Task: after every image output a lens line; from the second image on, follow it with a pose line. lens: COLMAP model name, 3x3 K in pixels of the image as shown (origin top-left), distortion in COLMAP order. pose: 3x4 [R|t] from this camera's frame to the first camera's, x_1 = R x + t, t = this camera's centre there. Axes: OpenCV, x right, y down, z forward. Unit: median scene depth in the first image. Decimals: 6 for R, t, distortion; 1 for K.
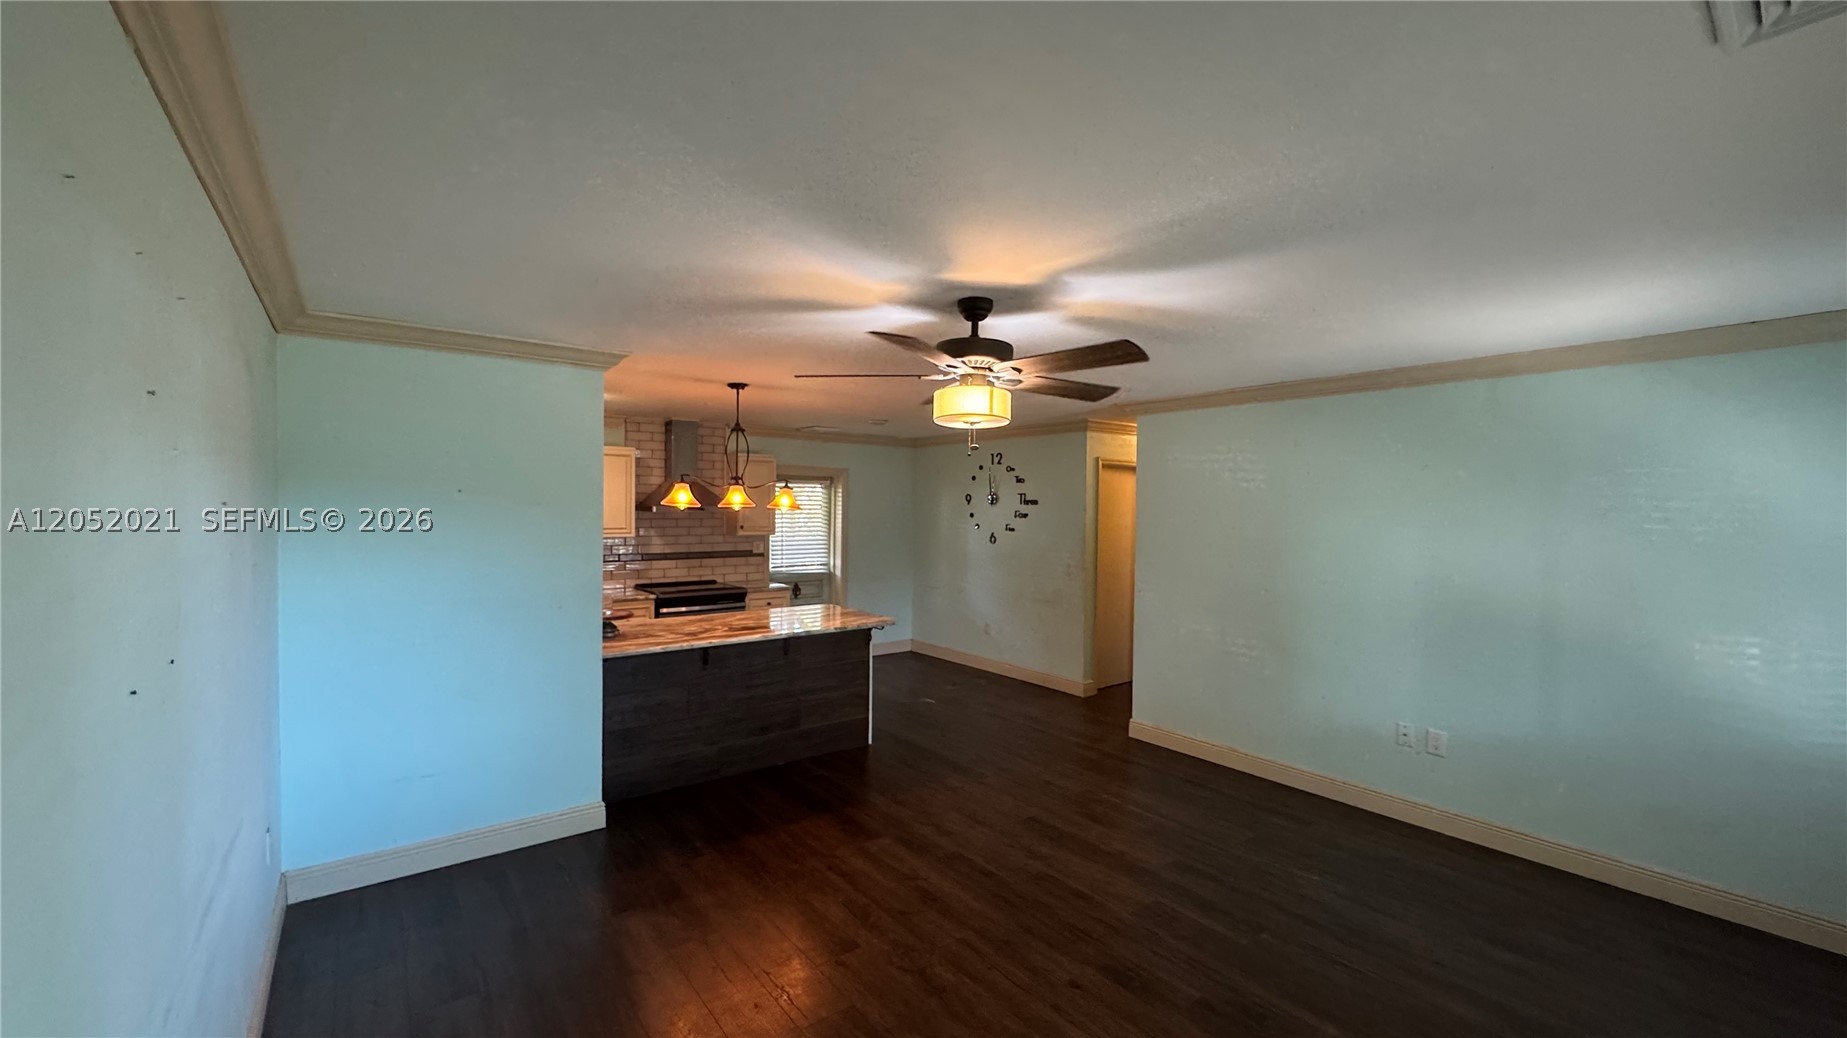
lens RADIAL K [[736.4, 0, 917.2], [0, 736.4, 515.1], [0, 0, 1]] dist [0.001064, 0.000006]
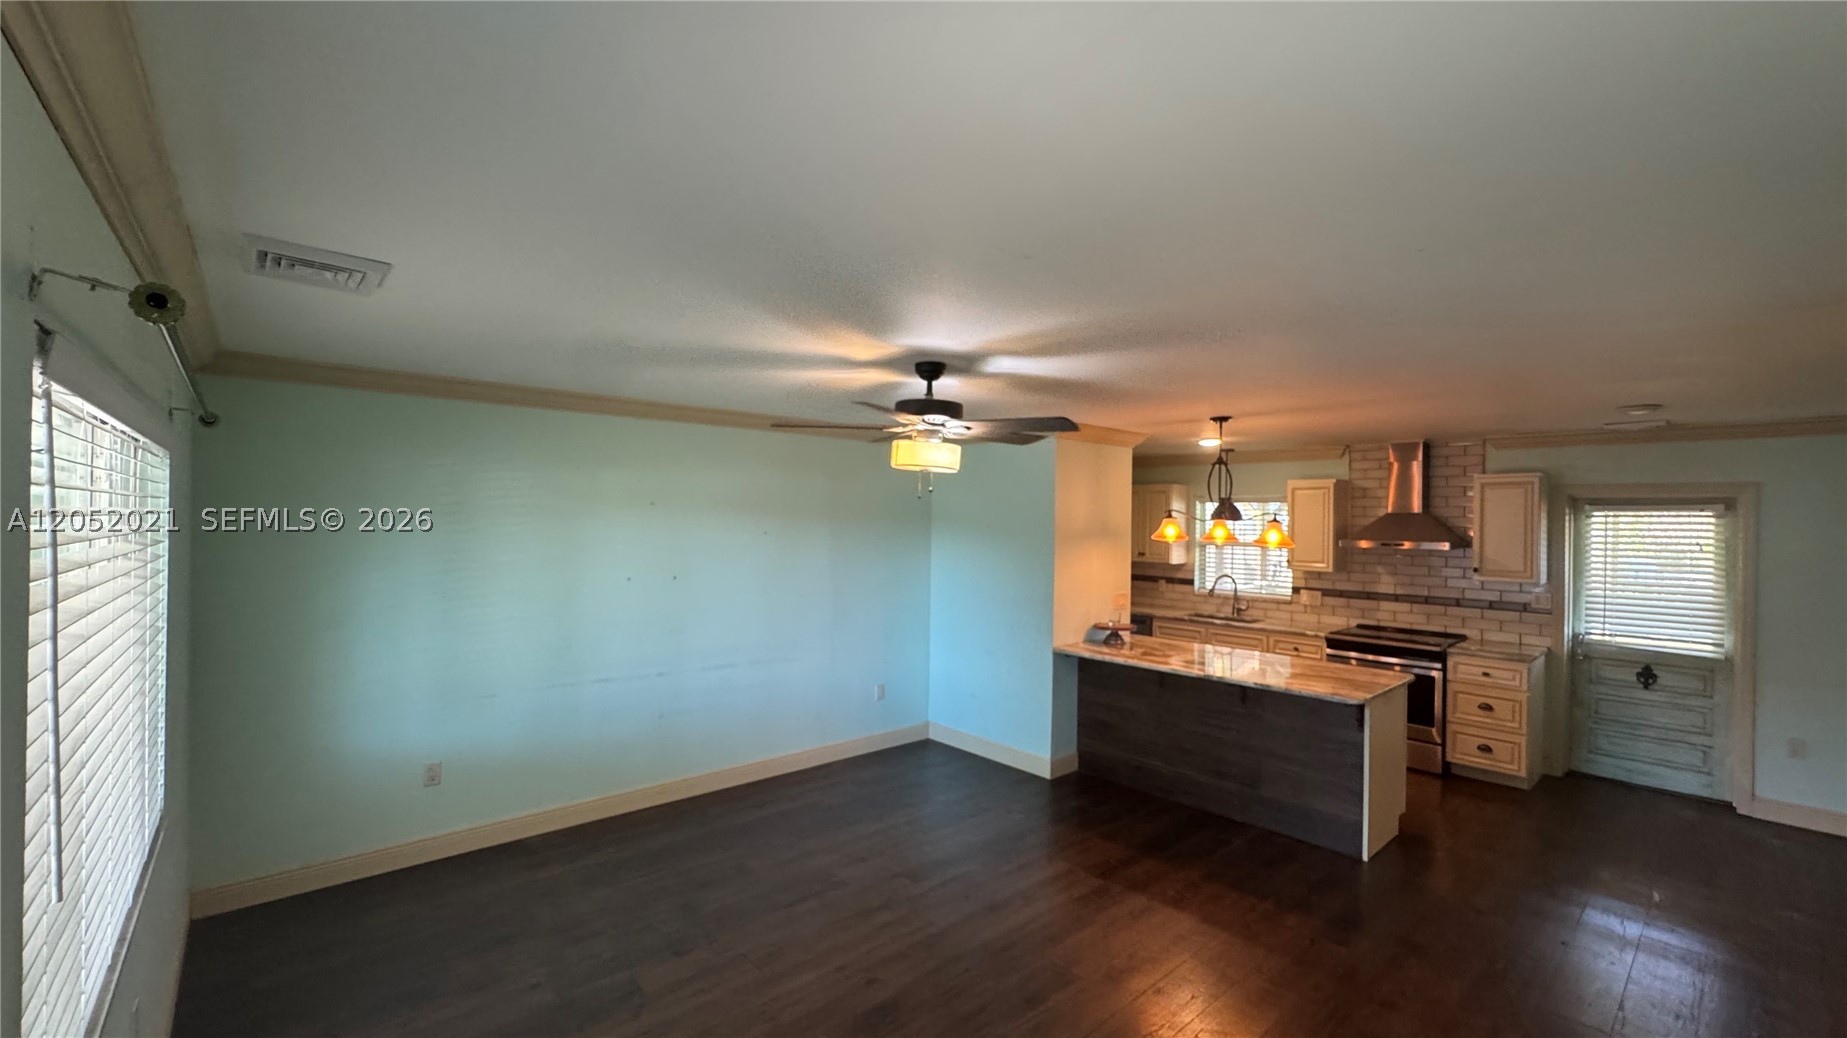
lens RADIAL K [[736.4, 0, 926.6], [0, 736.4, 526.3], [0, 0, 1]] dist [0.001064, 0.000006]
pose [[0.084478, 0.001809, -0.996424, 0.672755], [-0.024927, 0.999689, -0.000298, -0.020735], [0.996114, 0.024863, 0.084497, 0.498974]]
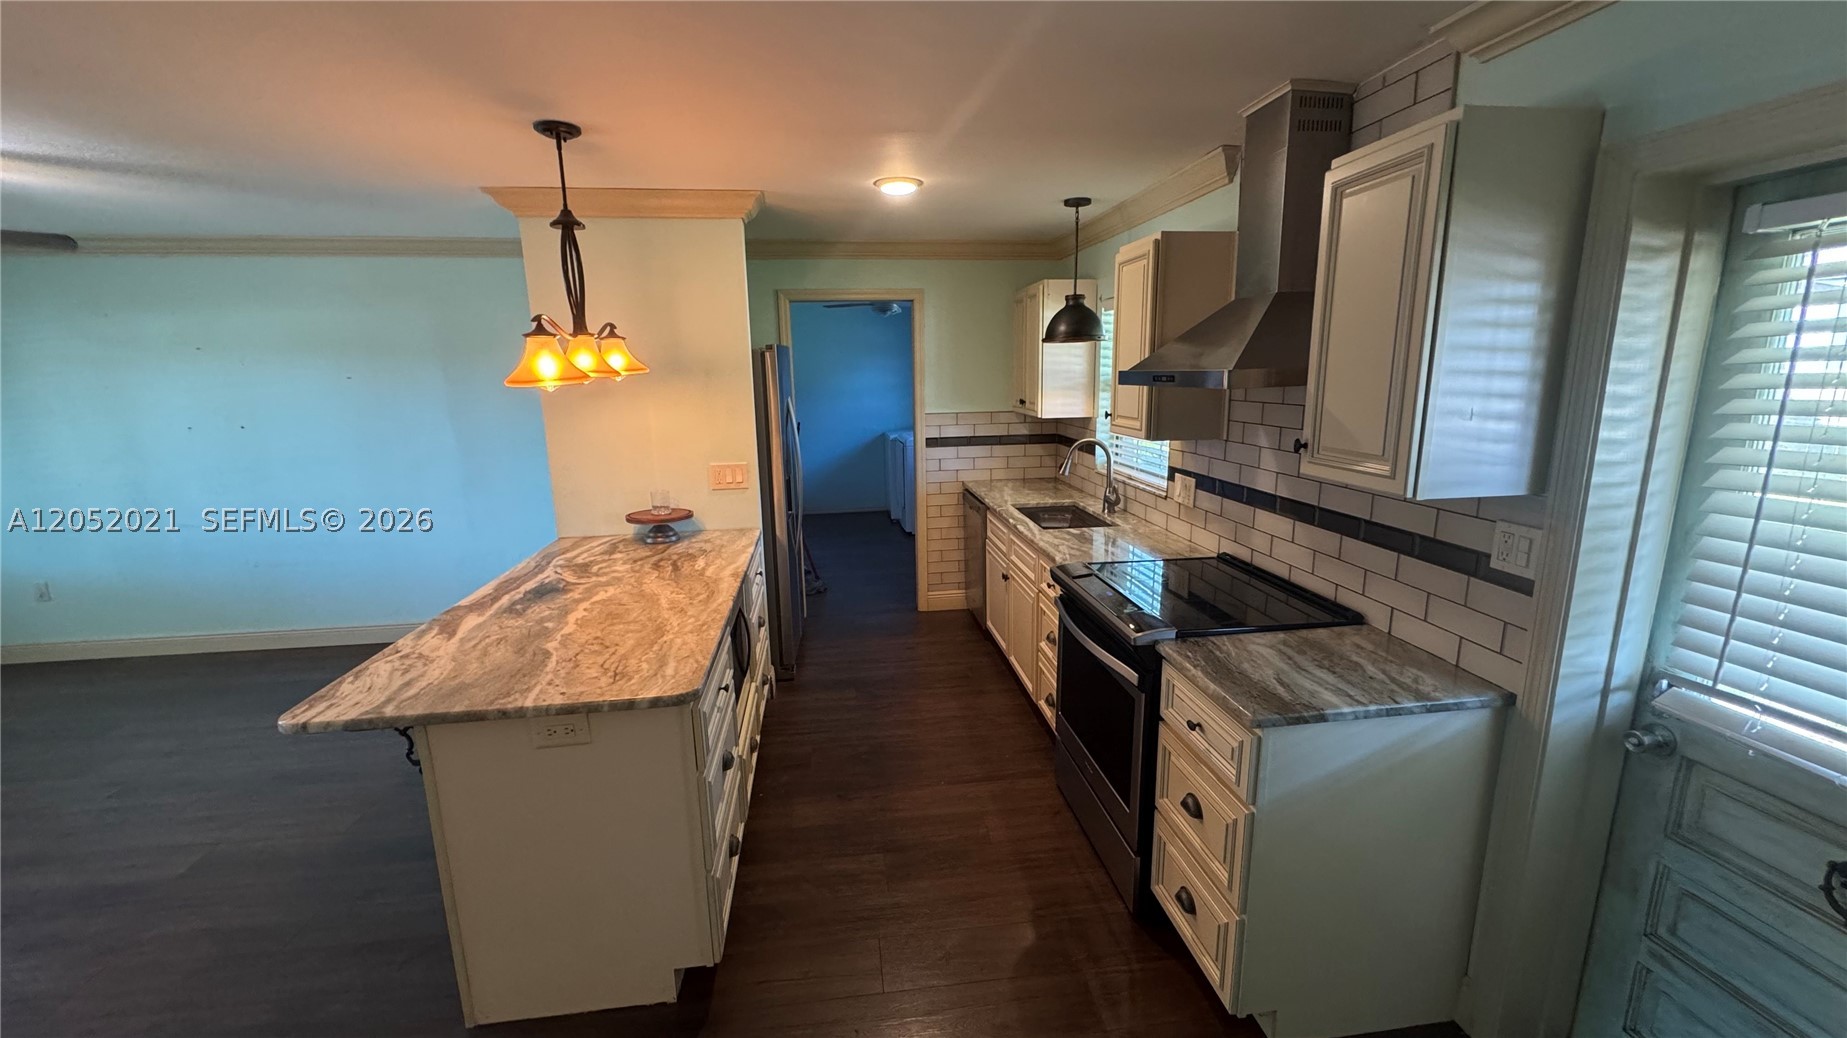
lens RADIAL K [[736.4, 0, 920.4], [0, 736.4, 516.1], [0, 0, 1]] dist [0.001064, 0.000006]
pose [[-0.490881, 0.175346, -0.853399, 0.101155], [0.001889, 0.979749, 0.200221, -0.019638], [0.871224, 0.096673, -0.481272, 1.407501]]
